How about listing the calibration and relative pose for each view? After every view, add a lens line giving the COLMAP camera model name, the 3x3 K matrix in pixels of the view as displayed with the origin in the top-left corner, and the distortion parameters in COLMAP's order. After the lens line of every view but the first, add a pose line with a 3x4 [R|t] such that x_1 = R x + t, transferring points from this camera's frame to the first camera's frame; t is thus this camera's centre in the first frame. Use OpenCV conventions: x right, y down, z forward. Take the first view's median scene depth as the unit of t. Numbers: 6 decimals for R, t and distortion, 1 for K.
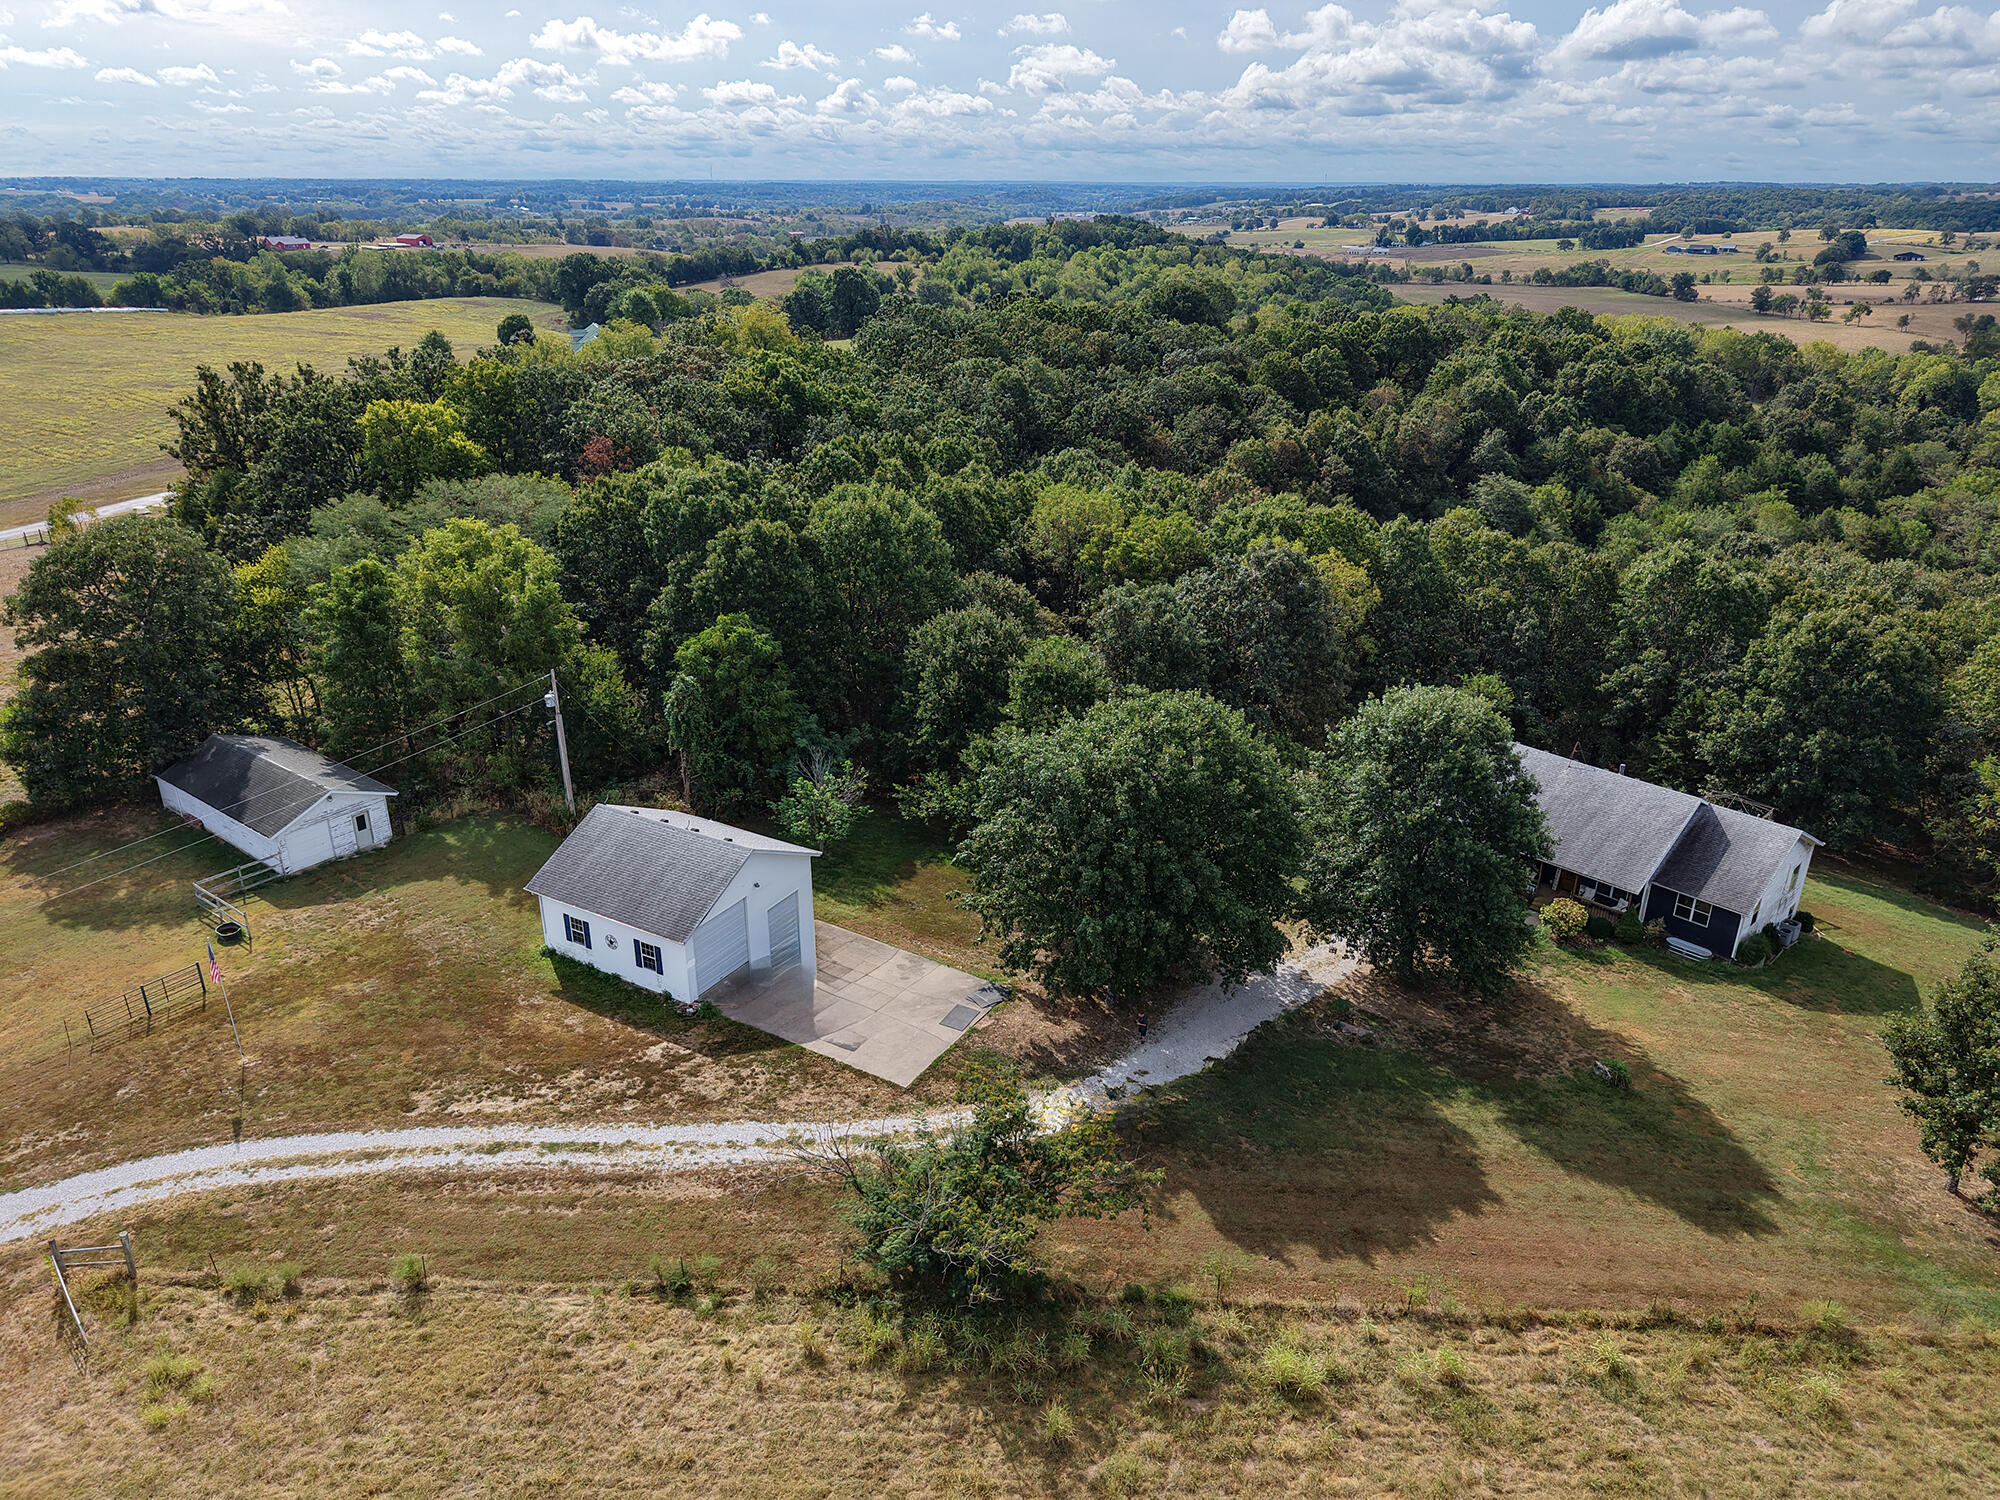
lens RADIAL K [[1382.5, 0, 1002.6], [0, 1382.5, 759.2], [0, 0, 1]] dist [0.022452, -0.016941]
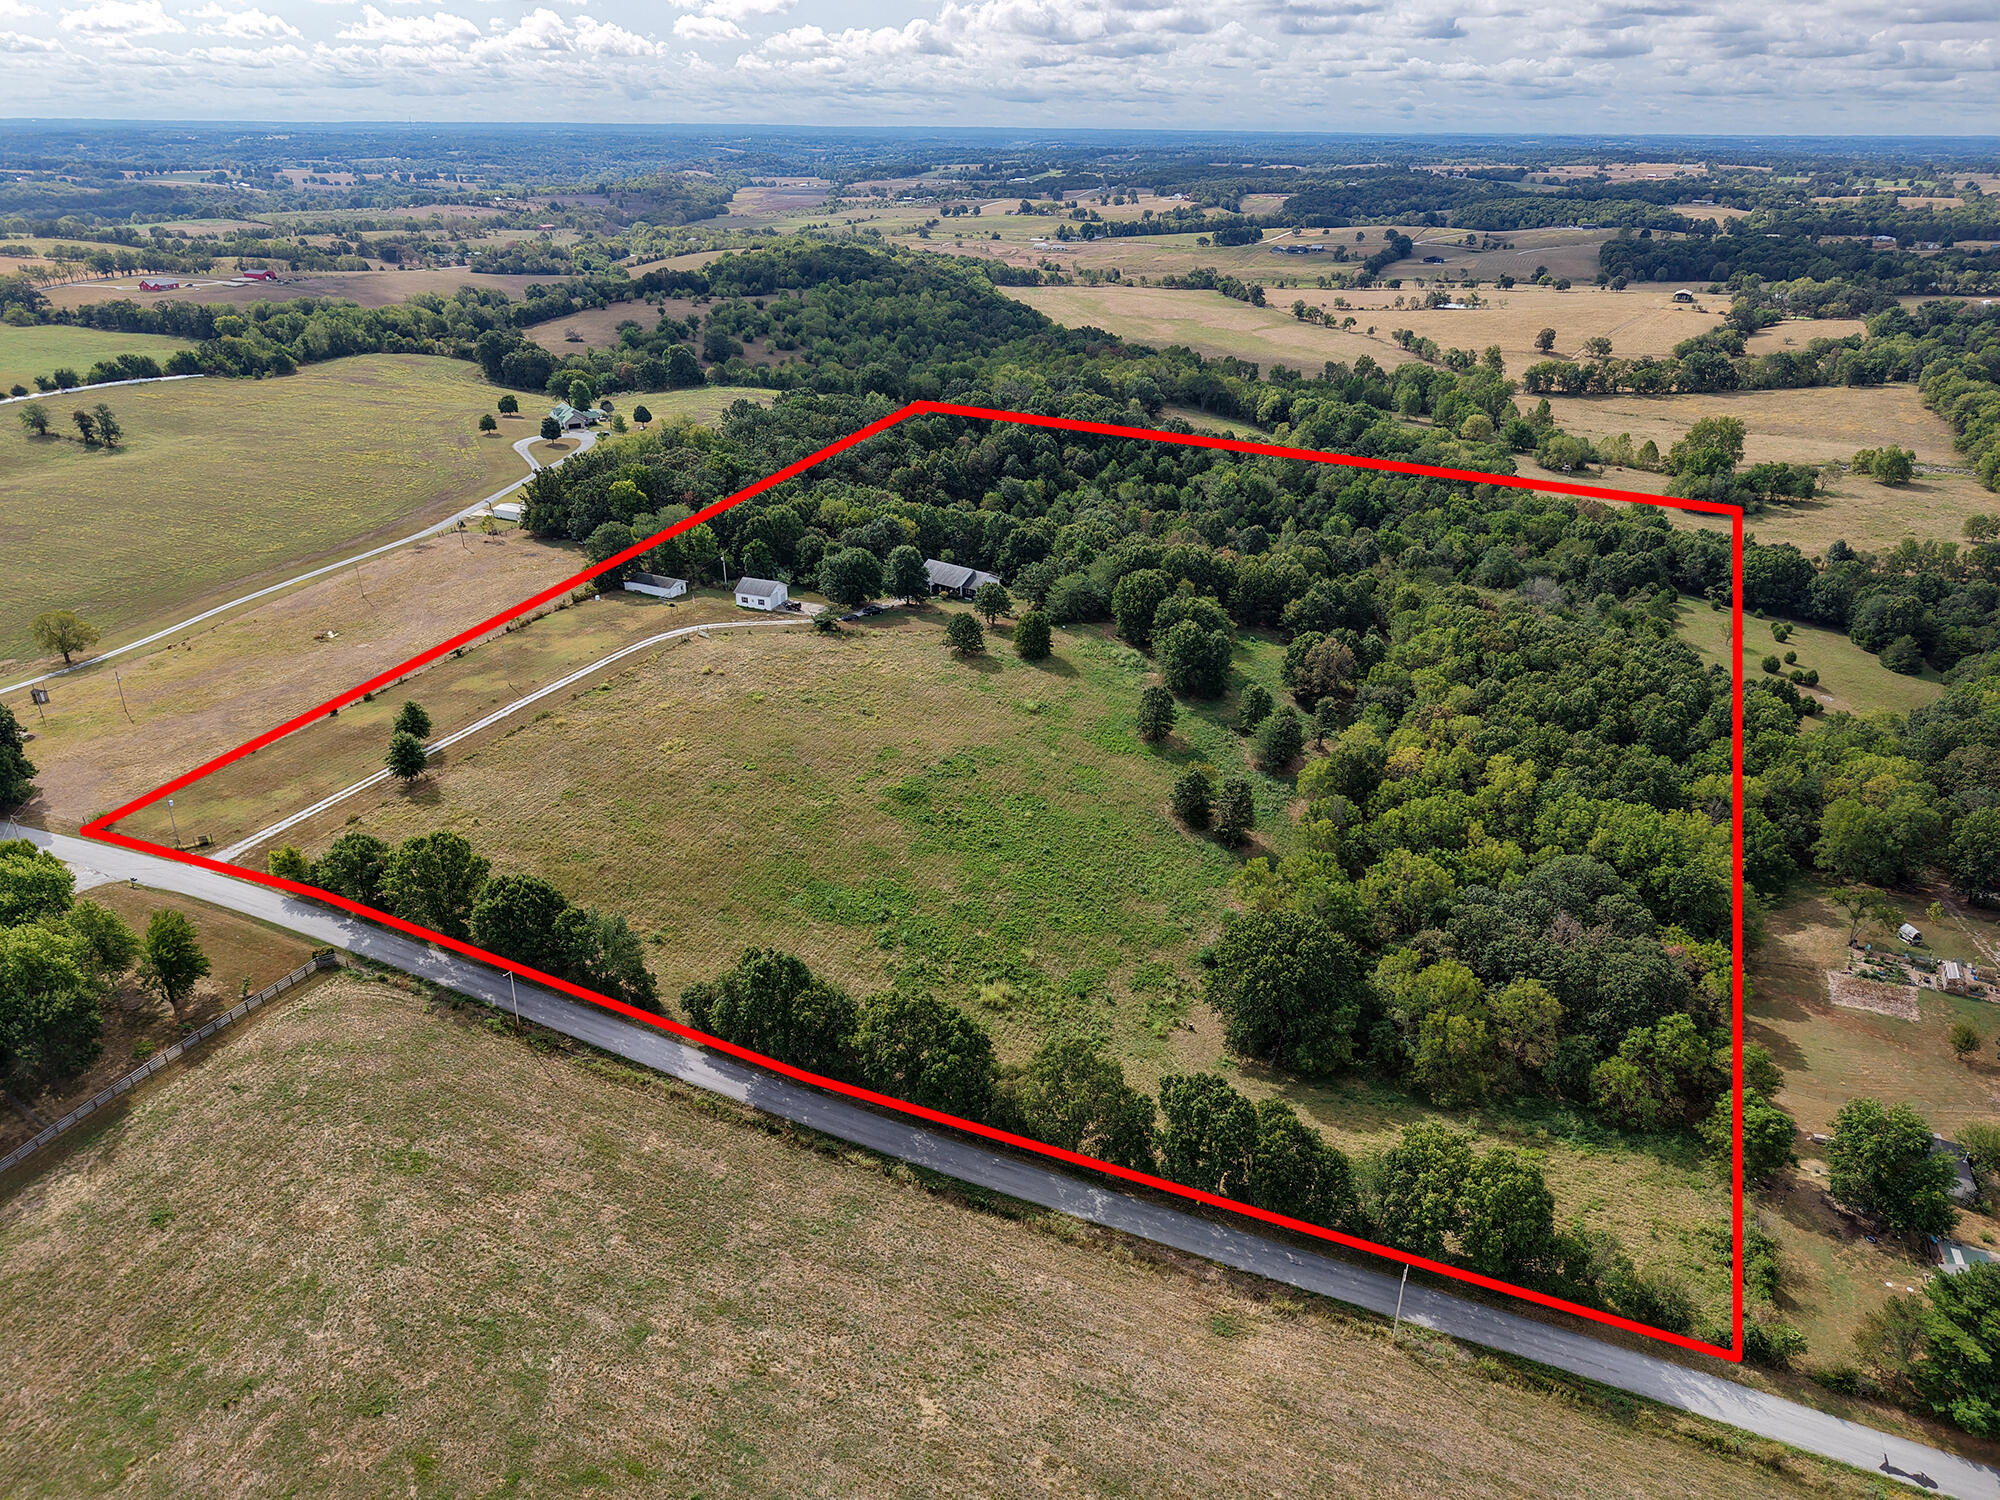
lens RADIAL K [[1382.5, 0, 1002.6], [0, 1382.5, 759.2], [0, 0, 1]] dist [0.022452, -0.016941]
pose [[0.982955, -0.073277, 0.168614, -0.226939], [0.067262, 0.996888, 0.041119, 0.468818], [-0.171102, -0.029077, 0.984824, -3.522235]]
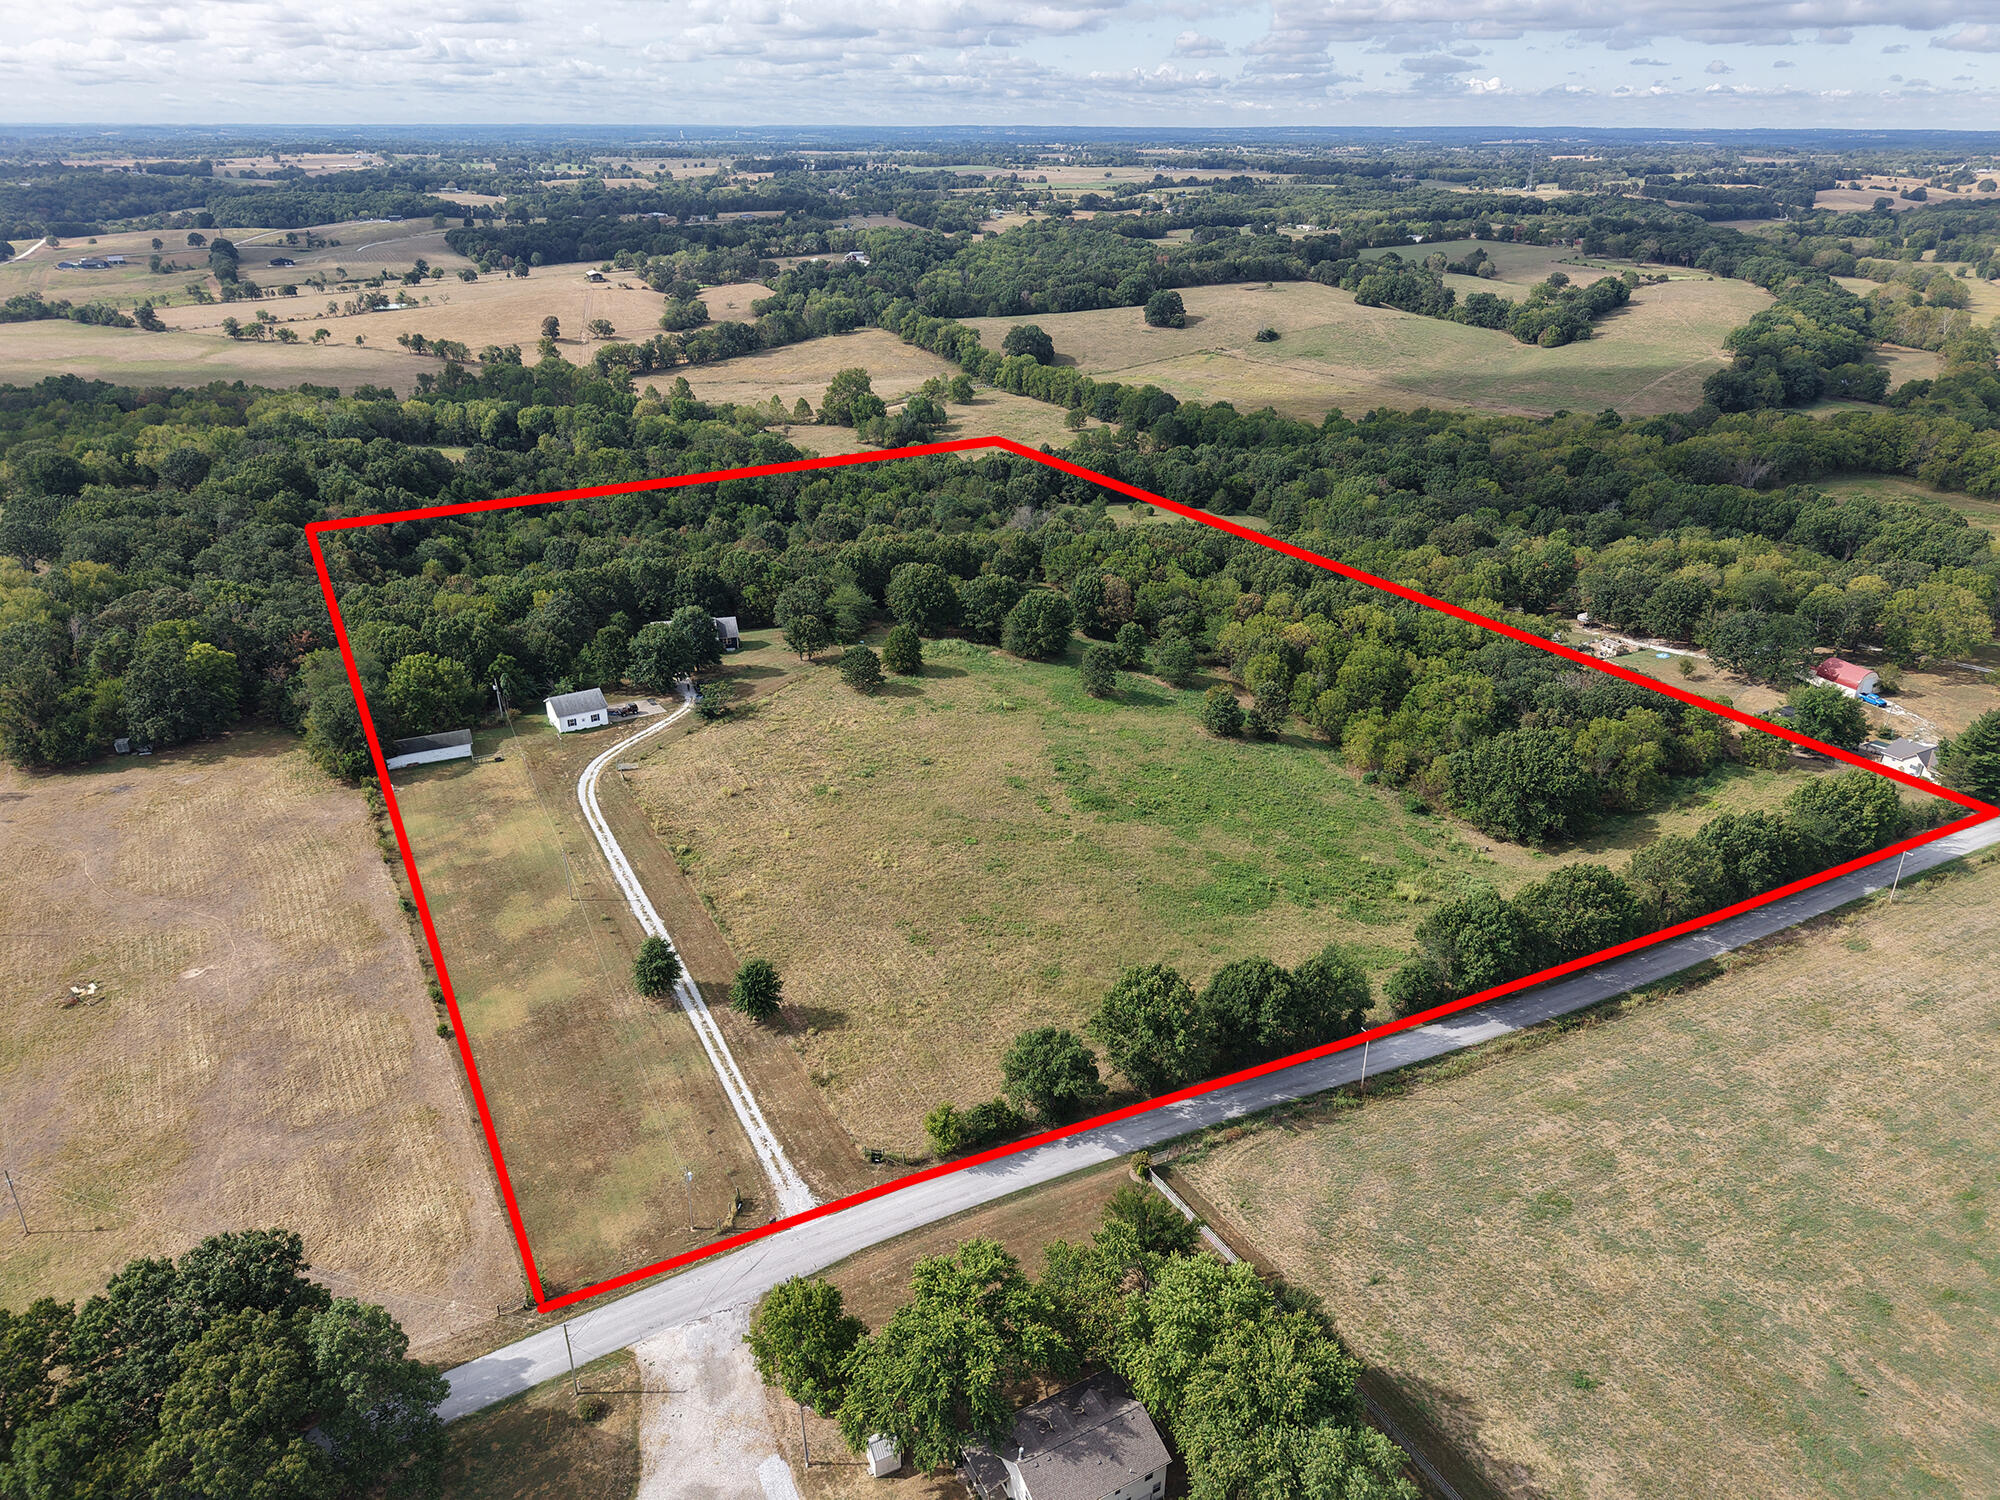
lens RADIAL K [[1382.5, 0, 1002.6], [0, 1382.5, 759.2], [0, 0, 1]] dist [0.022452, -0.016941]
pose [[0.440501, -0.376198, 0.815128, -2.583448], [0.343089, 0.909590, 0.234386, -0.249348], [-0.829608, 0.176414, 0.529744, -1.828670]]
